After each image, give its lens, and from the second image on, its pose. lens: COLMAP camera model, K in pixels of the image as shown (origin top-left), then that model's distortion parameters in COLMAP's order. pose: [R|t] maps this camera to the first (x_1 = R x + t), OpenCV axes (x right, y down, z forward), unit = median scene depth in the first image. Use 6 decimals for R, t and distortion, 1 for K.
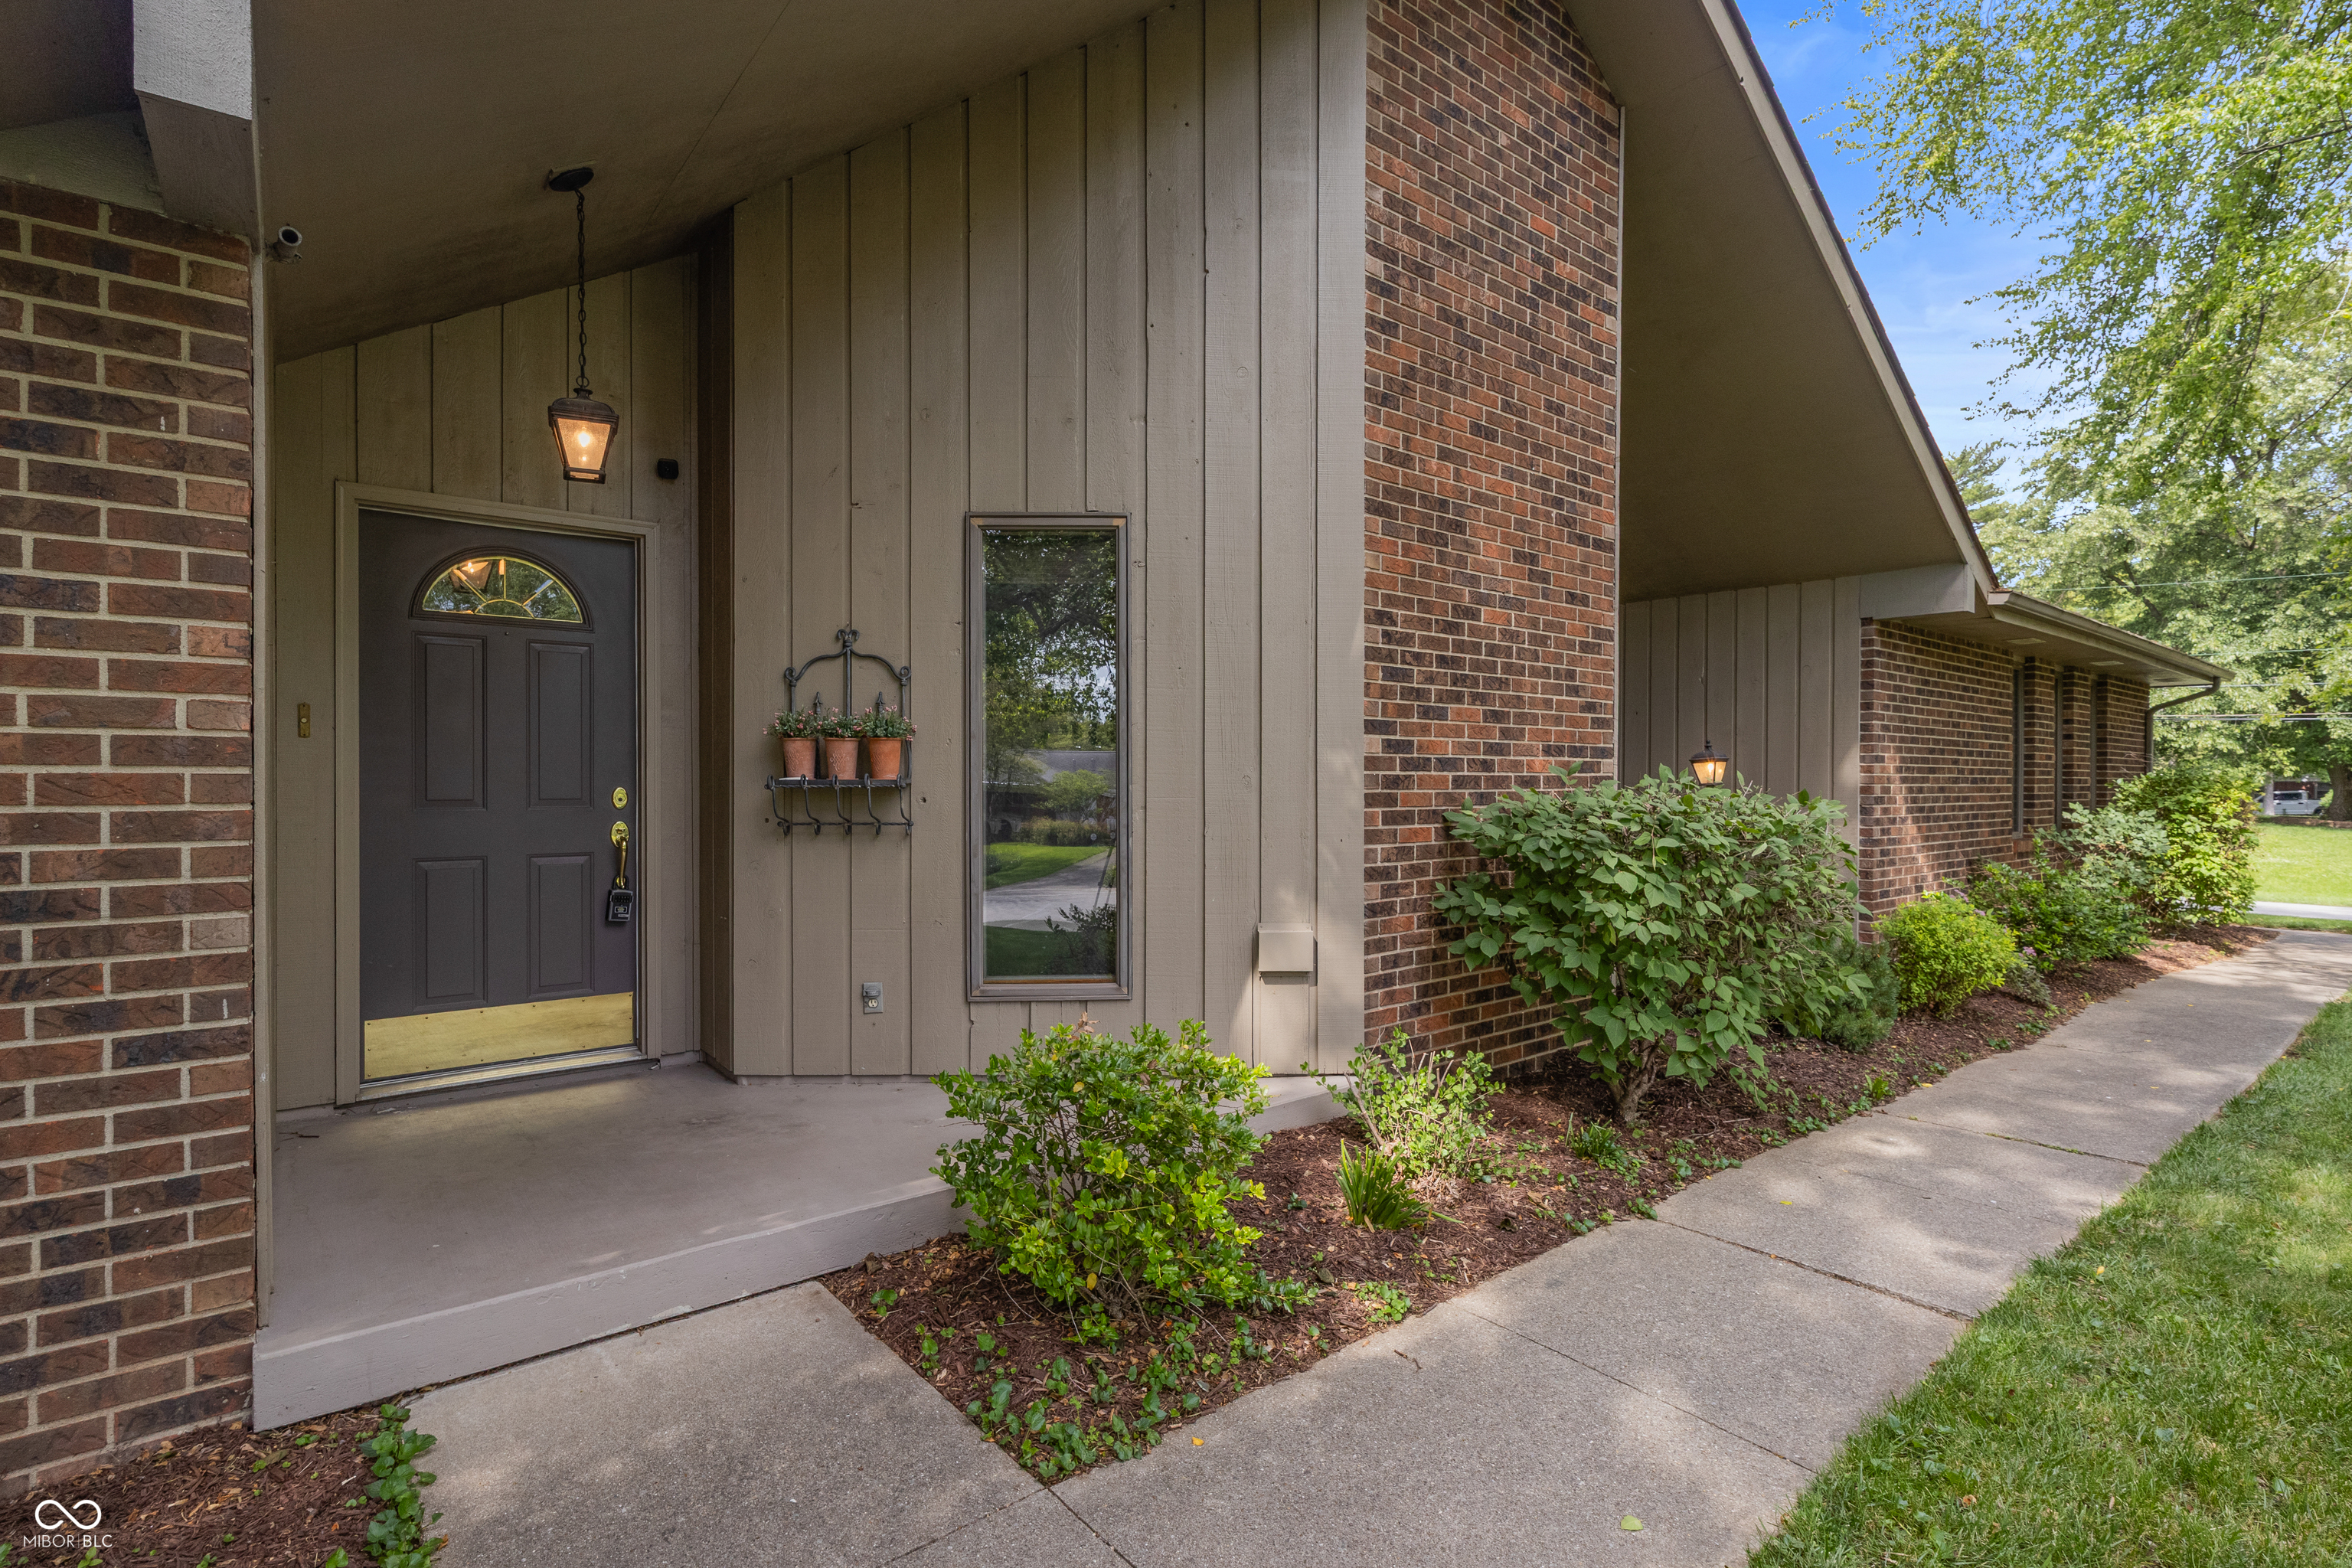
lens RADIAL K [[1113.3, 0, 1176.0], [0, 1113.3, 784.0], [0, 0, 1]] dist [0.000371, 0.000005]
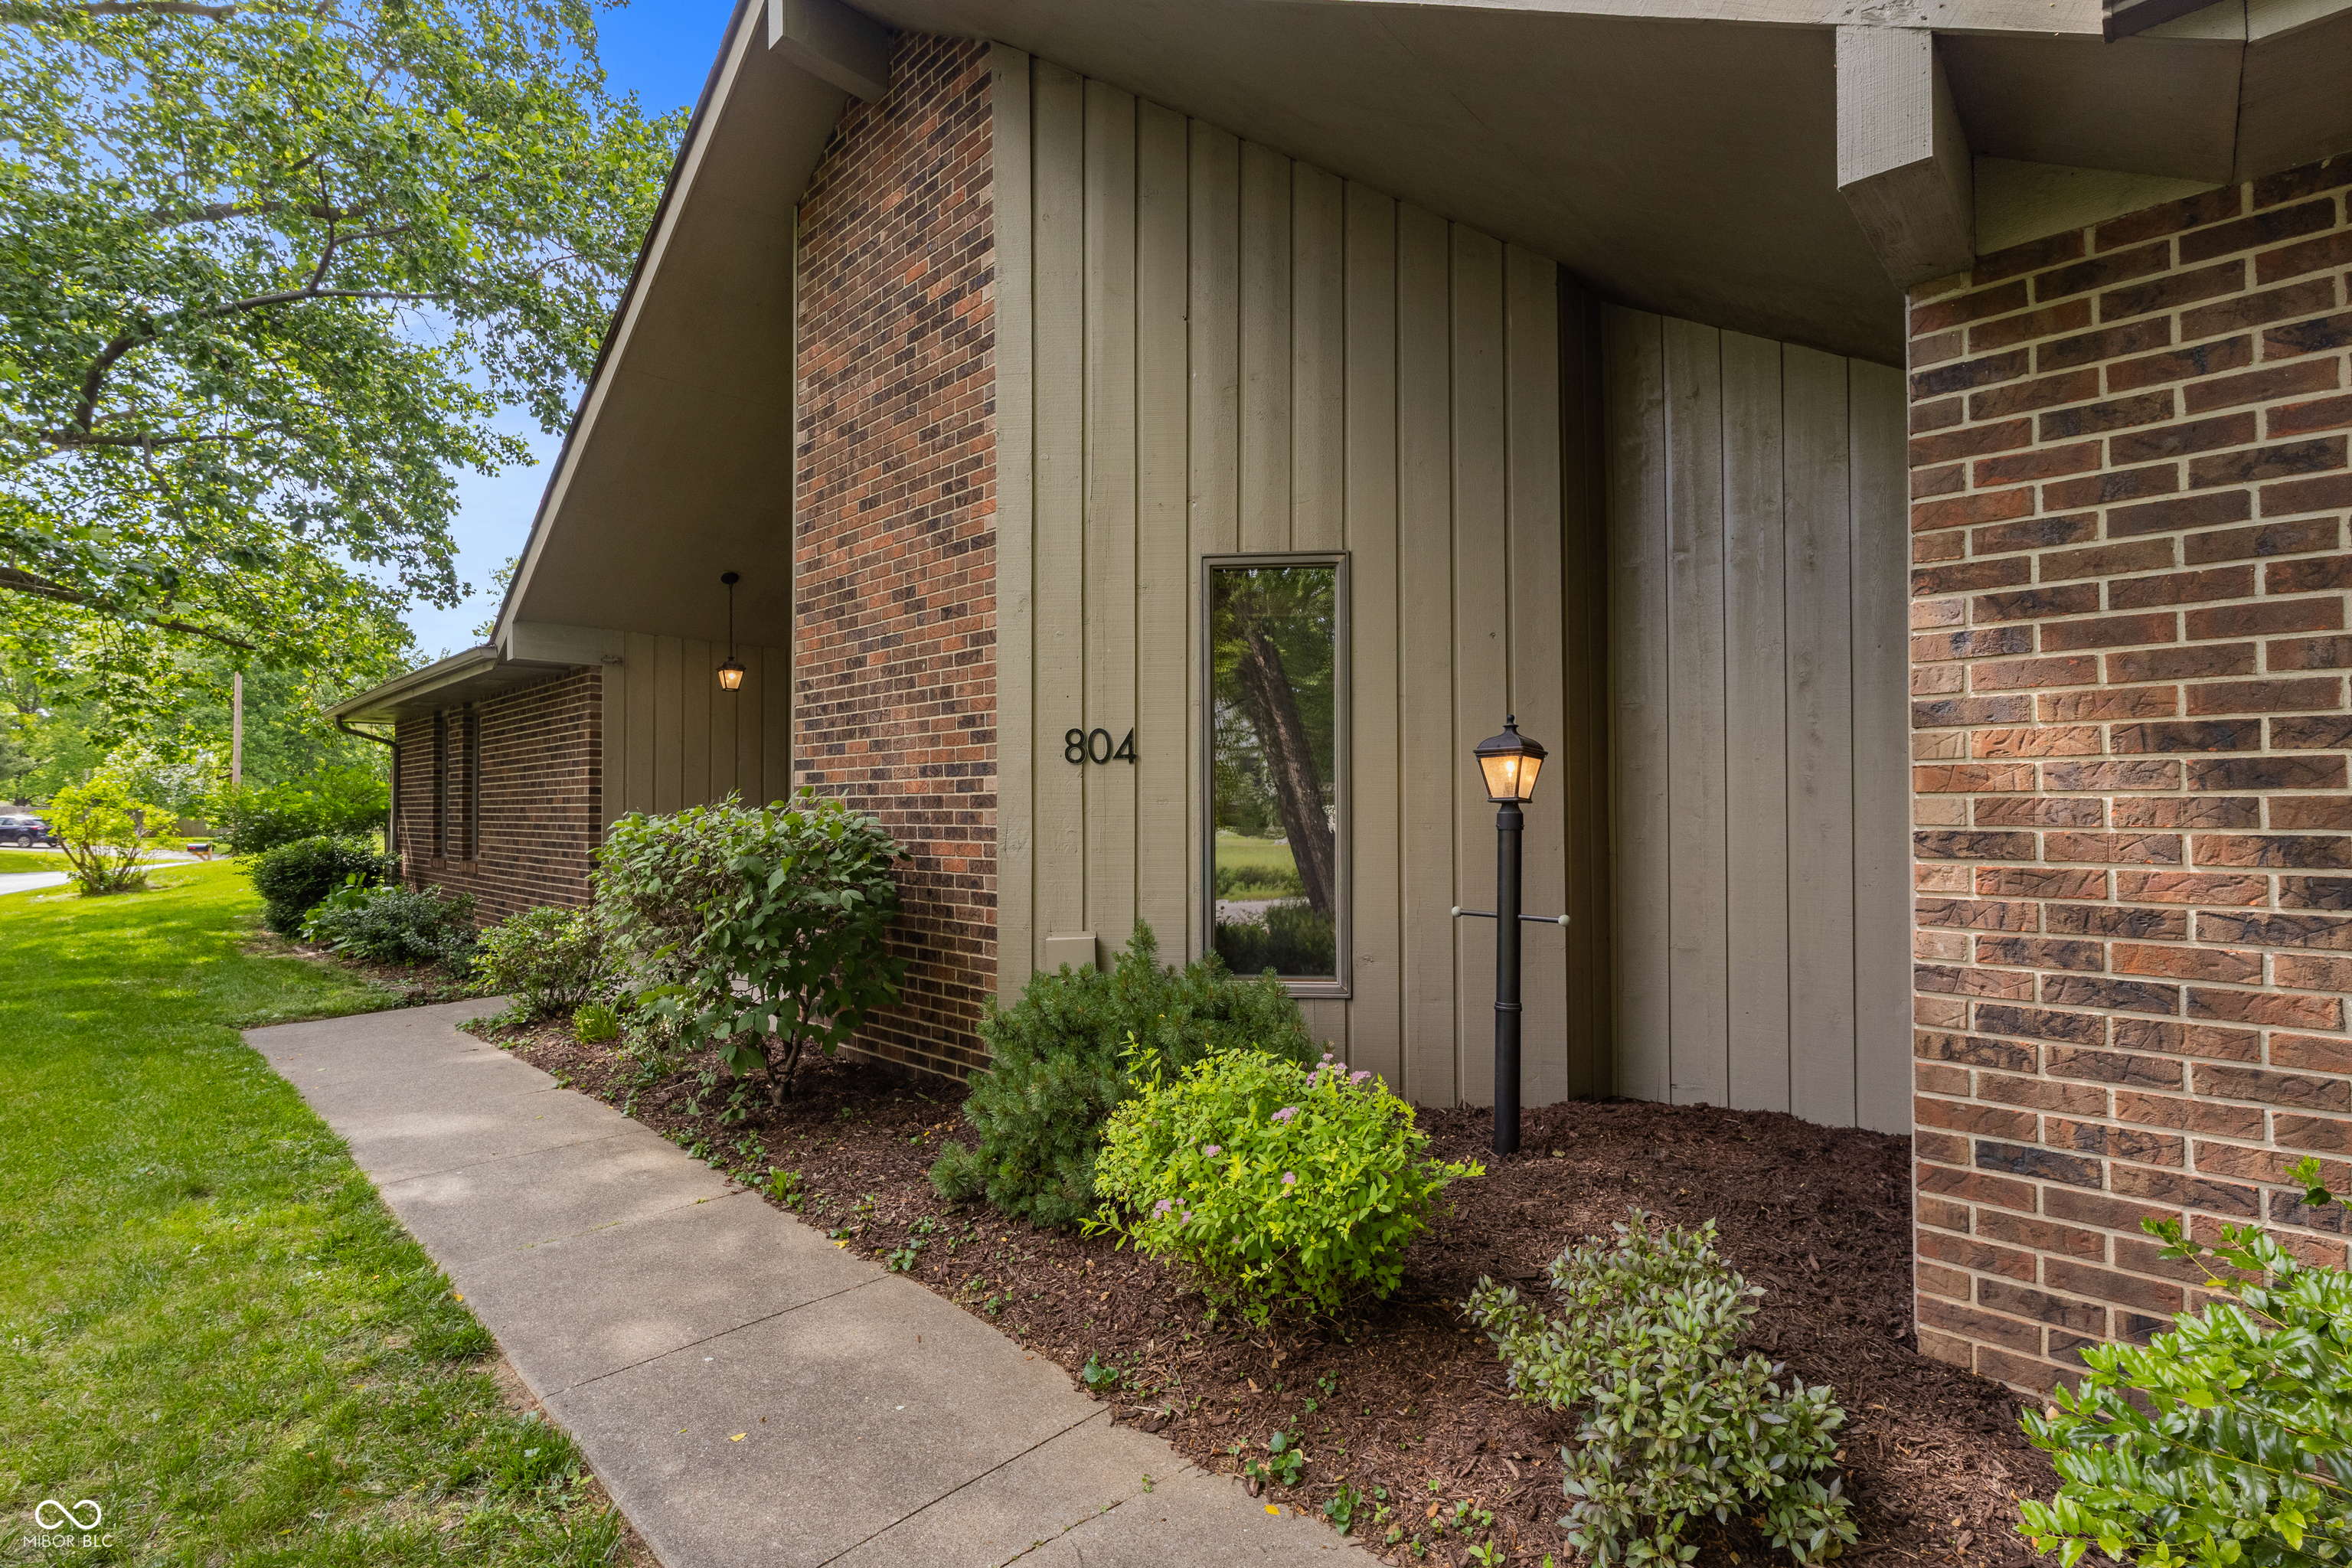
lens RADIAL K [[1059.3, 0, 1176.0], [0, 1059.3, 784.0], [0, 0, 1]] dist [0.000780, -0.000021]
pose [[0.132830, -0.023892, -0.990851, 1.414707], [0.005826, 0.999711, -0.023325, 0.005647], [0.991122, -0.002675, 0.132931, 1.172111]]
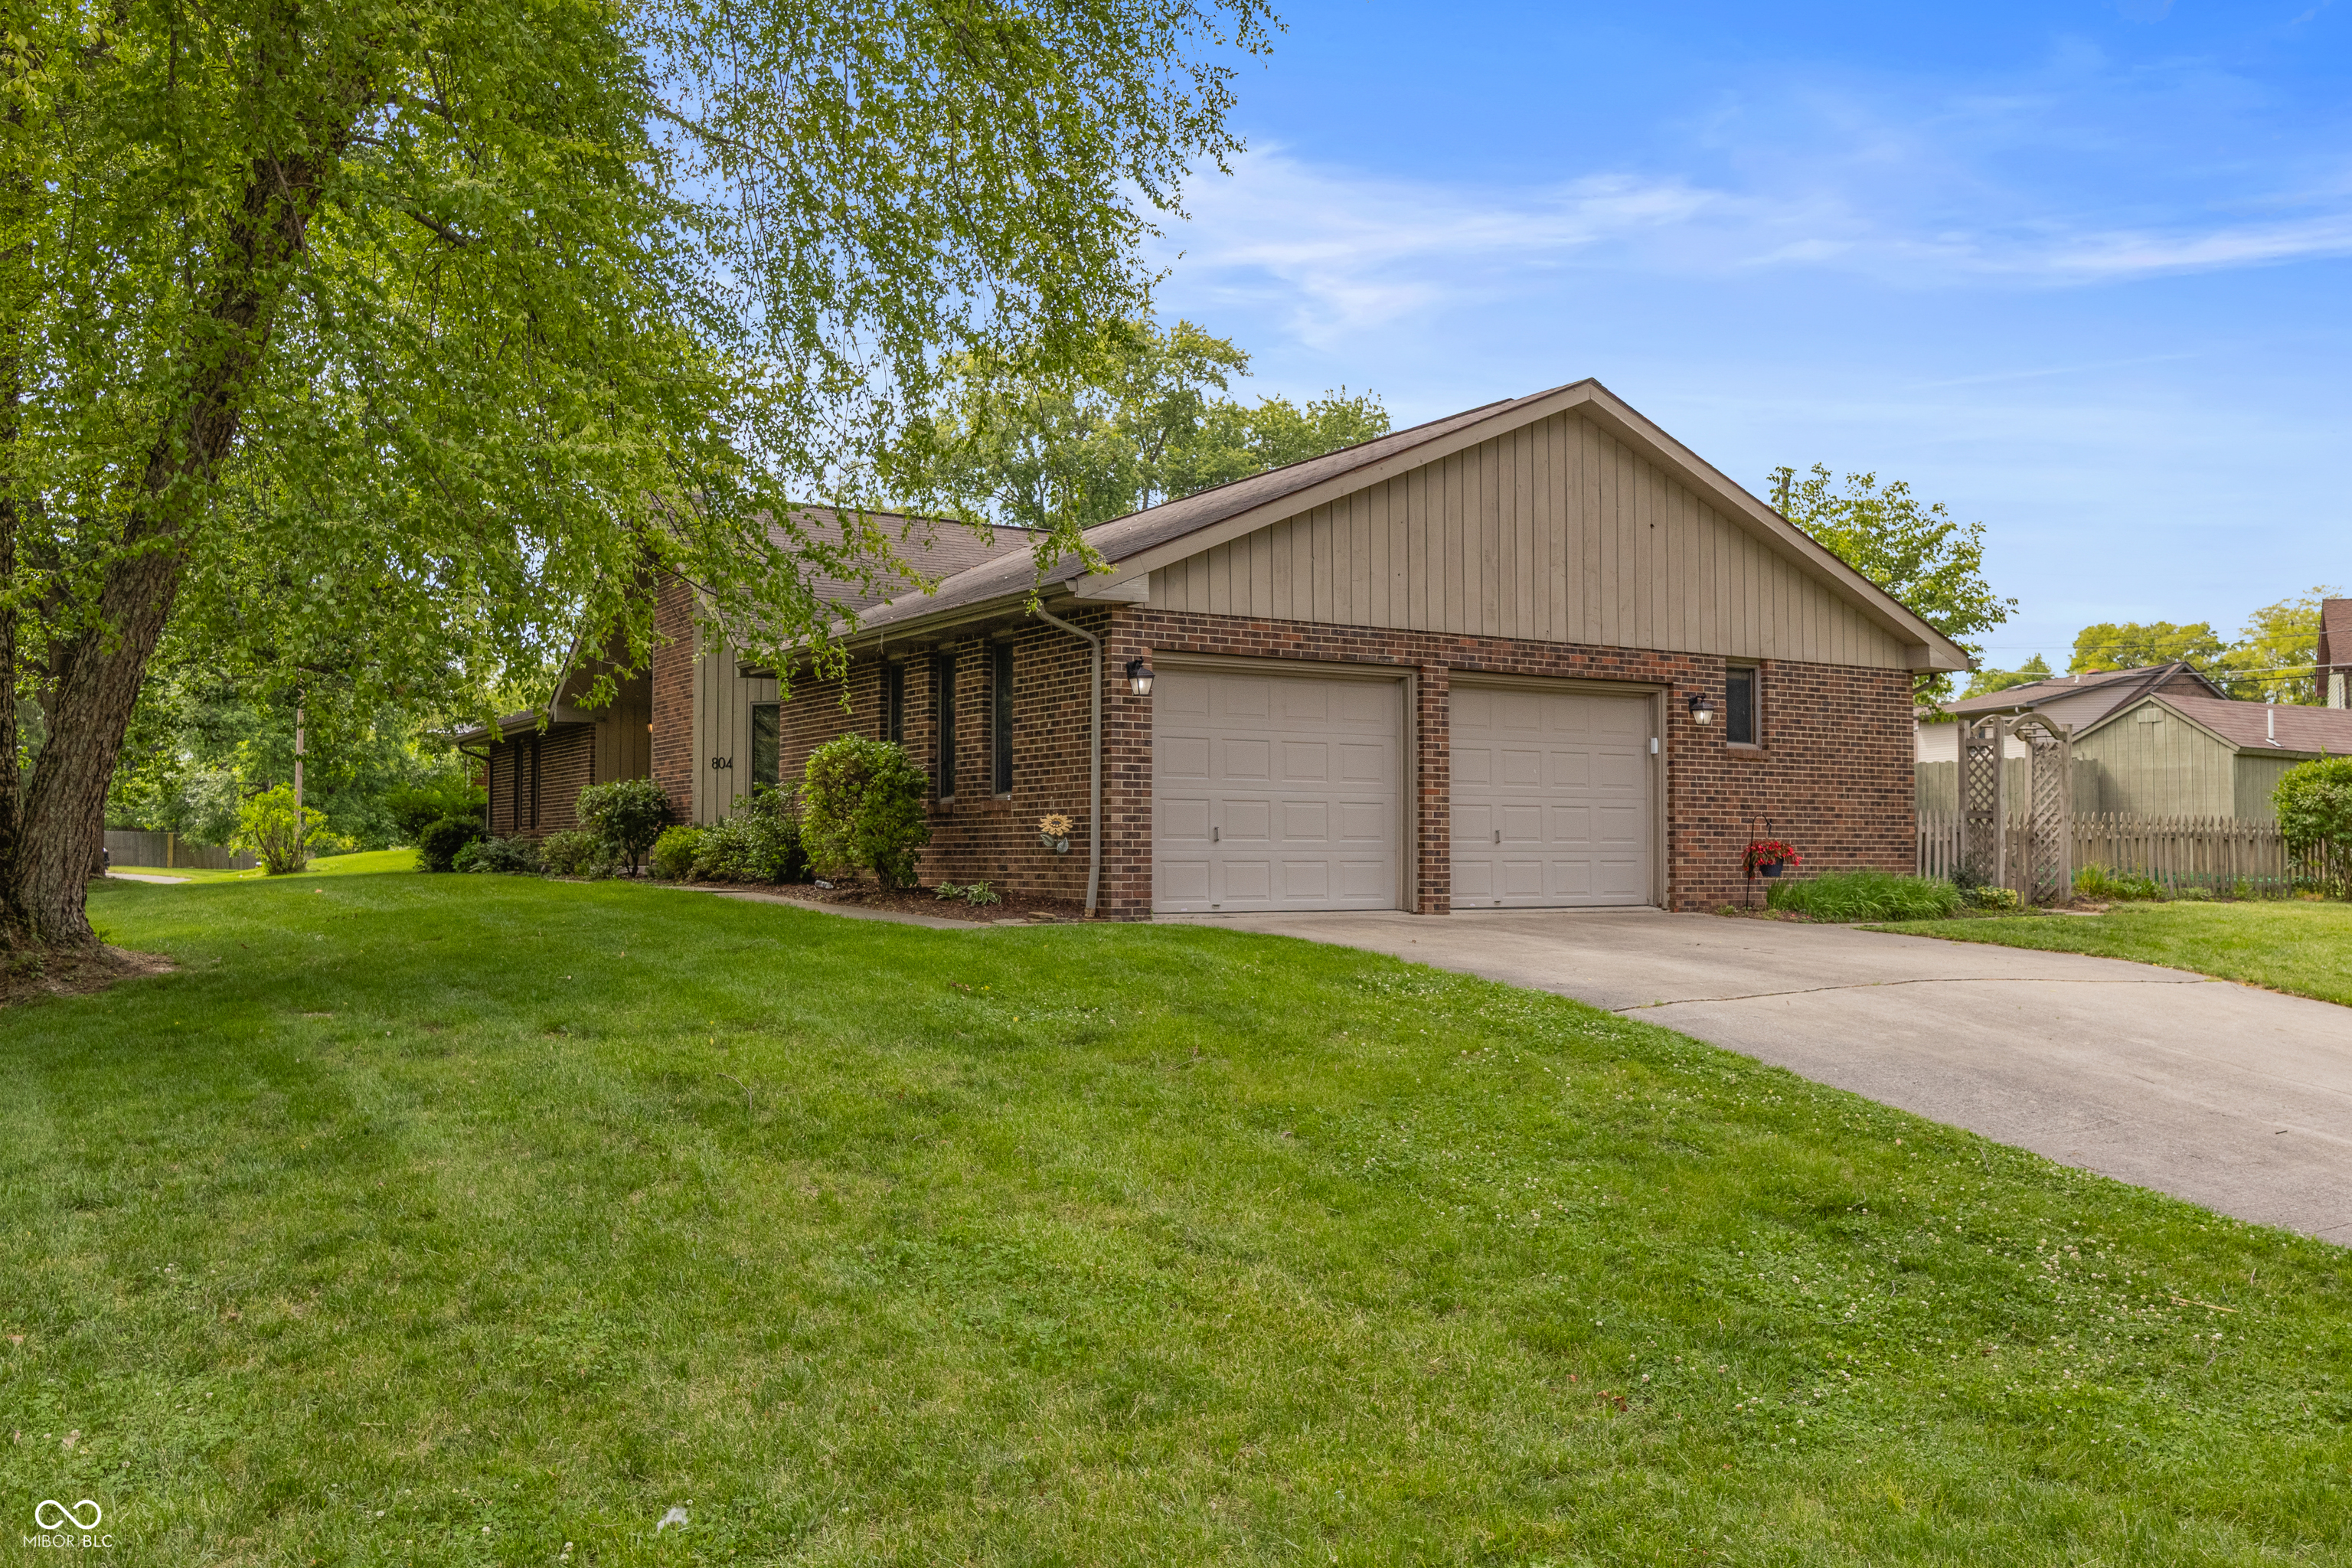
lens RADIAL K [[1940.0, 0, 1176.0], [0, 1940.0, 784.0], [0, 0, 1]] dist [-0.000066, 0.001986]
pose [[-0.117714, -0.034595, -0.992445, 5.699737], [0.005396, 0.999356, -0.035476, 0.207311], [0.993033, -0.009531, -0.117451, 3.123978]]
